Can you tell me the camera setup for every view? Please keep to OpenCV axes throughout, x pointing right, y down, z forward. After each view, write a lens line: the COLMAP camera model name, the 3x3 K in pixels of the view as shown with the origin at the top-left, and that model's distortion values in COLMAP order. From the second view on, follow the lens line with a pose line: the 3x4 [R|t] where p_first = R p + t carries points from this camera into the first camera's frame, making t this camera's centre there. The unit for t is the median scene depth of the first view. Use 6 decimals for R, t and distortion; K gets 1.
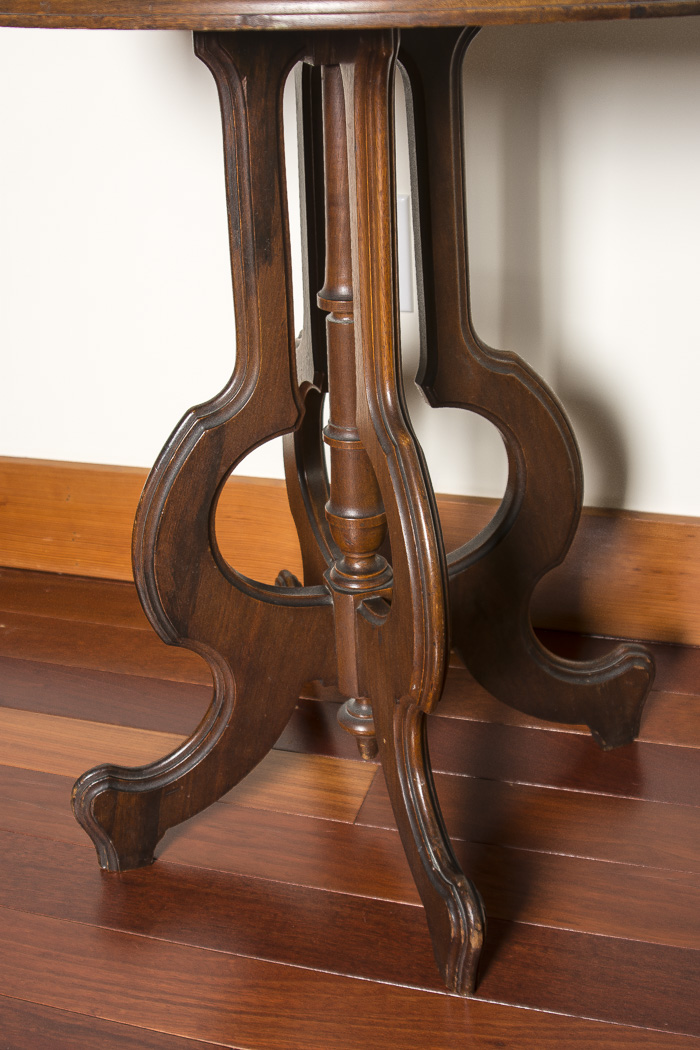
lens RADIAL K [[1296.0, 0, 357.1], [0, 1296.0, 528.8], [0, 0, 1]] dist [-0.152005, 0.000000]
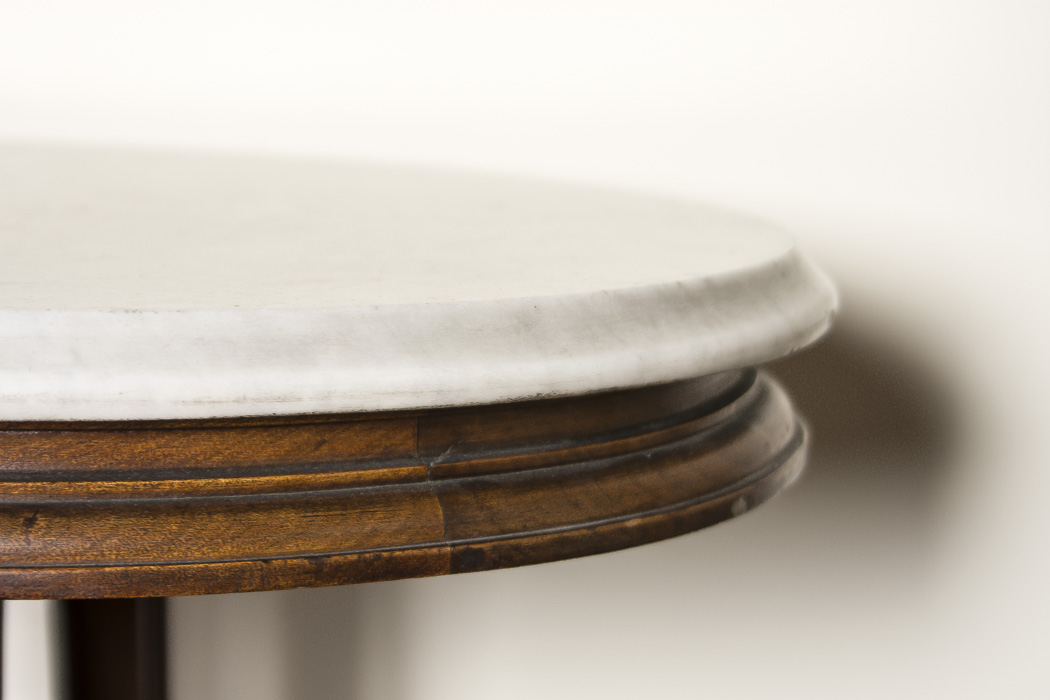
lens RADIAL K [[2473.1, 0, 528.4], [0, 2473.1, 349.2], [0, 0, 1]] dist [0.161813, 0.000000]
pose [[0.986703, 0.035106, 0.158698, 0.055241], [0.014570, 0.953360, -0.301483, -0.120696], [-0.161880, 0.299786, 0.940172, 0.035692]]
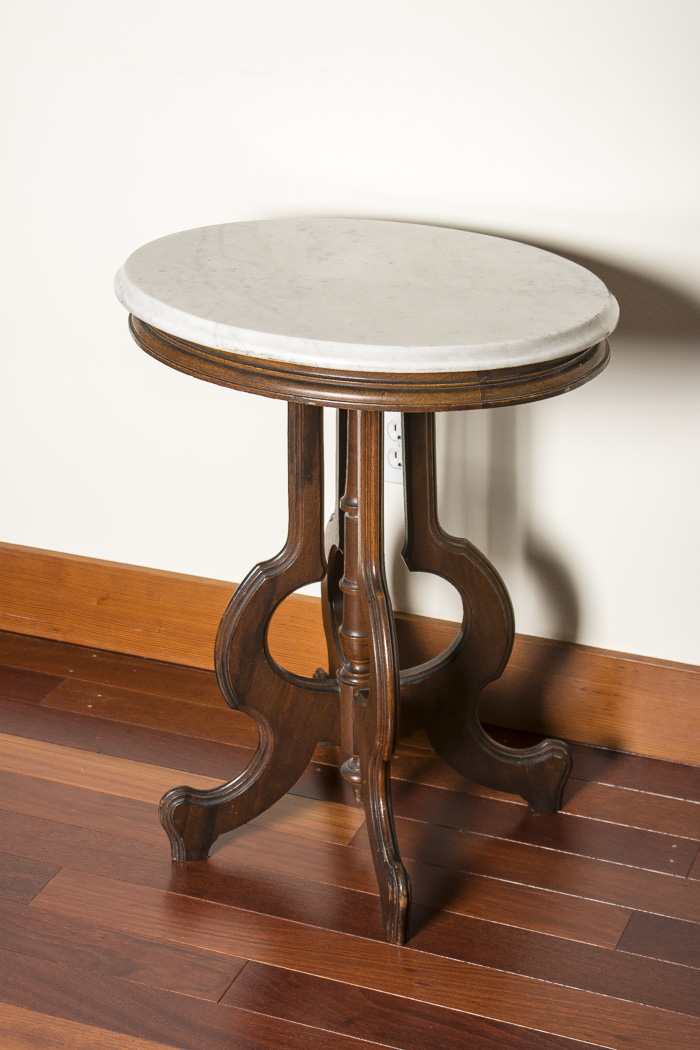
lens RADIAL K [[2080.3, 0, 358.3], [0, 2080.3, 525.4], [0, 0, 1]] dist [0.065860, 0.000000]
pose [[0.993882, 0.073860, -0.082116, 0.188641], [-0.077397, 0.996167, -0.040748, -0.039070], [0.078792, 0.046854, 0.995789, -1.451537]]
